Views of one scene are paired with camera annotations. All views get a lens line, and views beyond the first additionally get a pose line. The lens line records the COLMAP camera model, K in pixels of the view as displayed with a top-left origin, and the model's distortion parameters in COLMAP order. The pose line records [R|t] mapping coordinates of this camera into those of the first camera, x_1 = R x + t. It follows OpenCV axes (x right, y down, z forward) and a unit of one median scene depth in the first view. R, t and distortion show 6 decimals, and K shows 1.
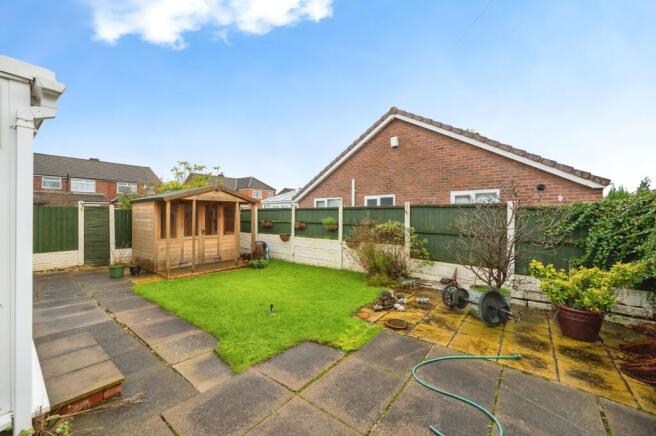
lens RADIAL K [[260.3, 0, 325.7], [0, 260.3, 215.4], [0, 0, 1]] dist [0.001565, -0.000009]
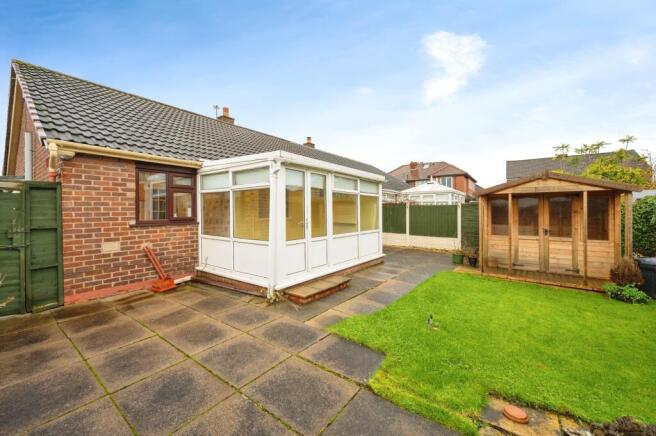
lens RADIAL K [[260.3, 0, 326.8], [0, 260.3, 213.4], [0, 0, 1]] dist [0.001565, -0.000009]
pose [[0.031665, 0.009834, -0.999450, 0.706991], [-0.003536, 0.999946, 0.009727, 0.002585], [0.999492, 0.003226, 0.031698, 0.705849]]
